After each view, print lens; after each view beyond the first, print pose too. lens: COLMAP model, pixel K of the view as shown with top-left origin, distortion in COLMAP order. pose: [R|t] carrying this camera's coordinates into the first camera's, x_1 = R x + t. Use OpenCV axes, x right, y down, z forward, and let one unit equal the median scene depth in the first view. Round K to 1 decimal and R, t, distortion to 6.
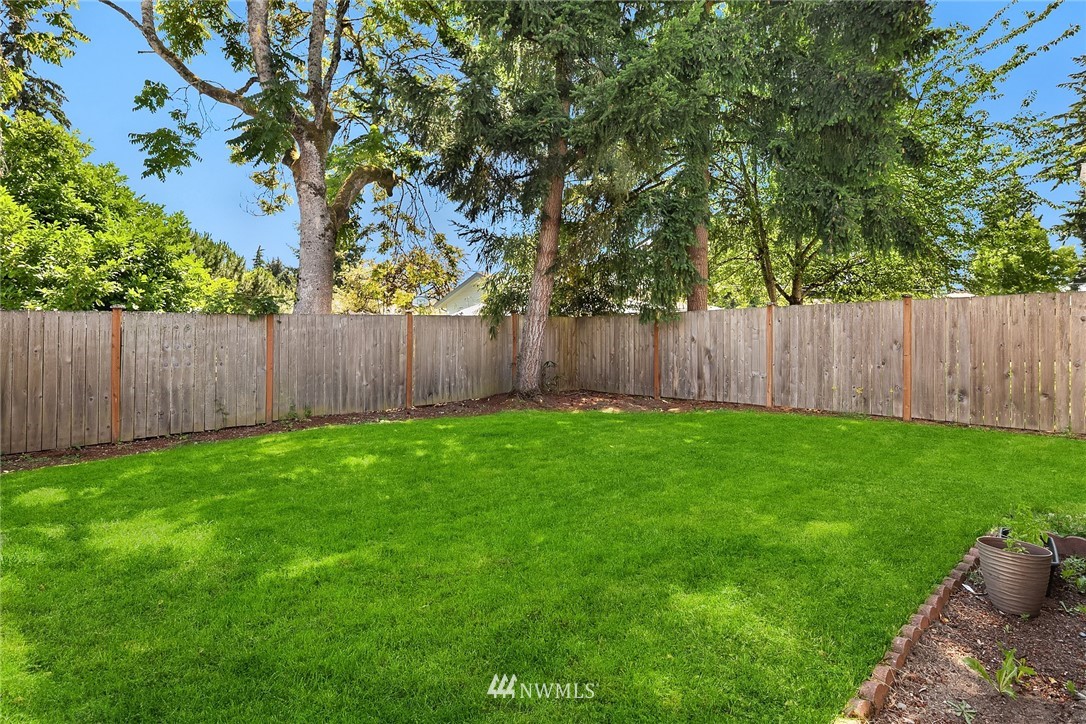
lens RADIAL K [[525.0, 0, 543.4], [0, 525.0, 365.4], [0, 0, 1]] dist [0.000107, -0.001637]
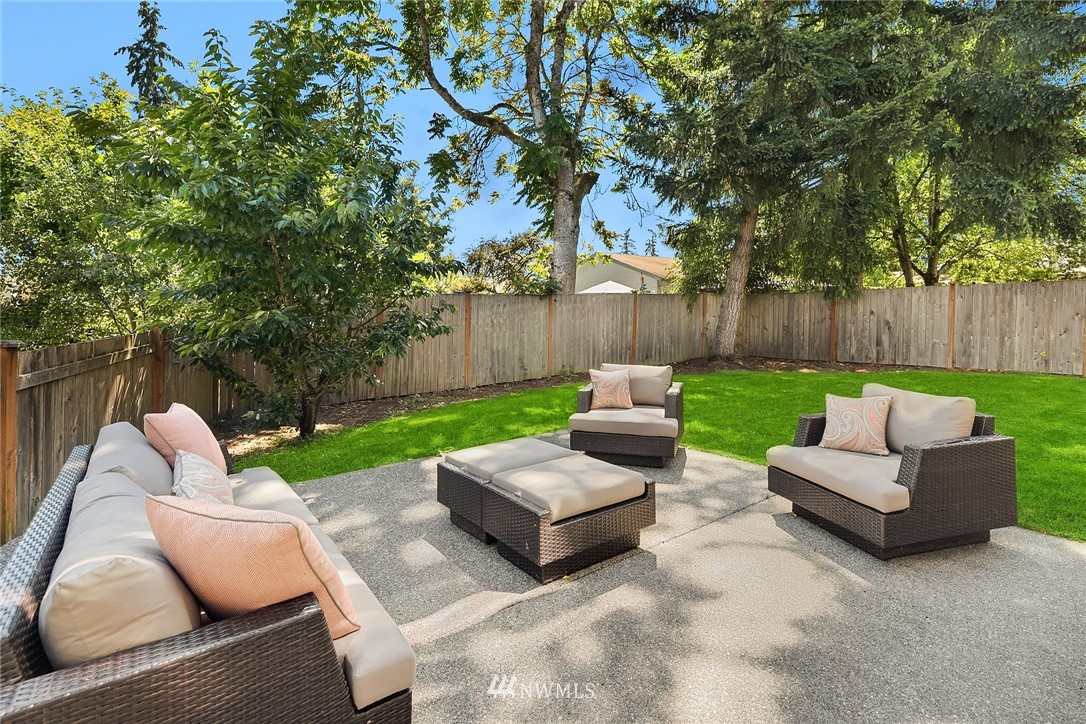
lens RADIAL K [[525.0, 0, 542.0], [0, 525.0, 356.0], [0, 0, 1]] dist [0.000107, -0.001637]
pose [[0.995280, 0.004220, -0.096949, -0.367920], [-0.001307, 0.999546, 0.030090, 0.014577], [0.097032, -0.029822, 0.994834, -0.278512]]
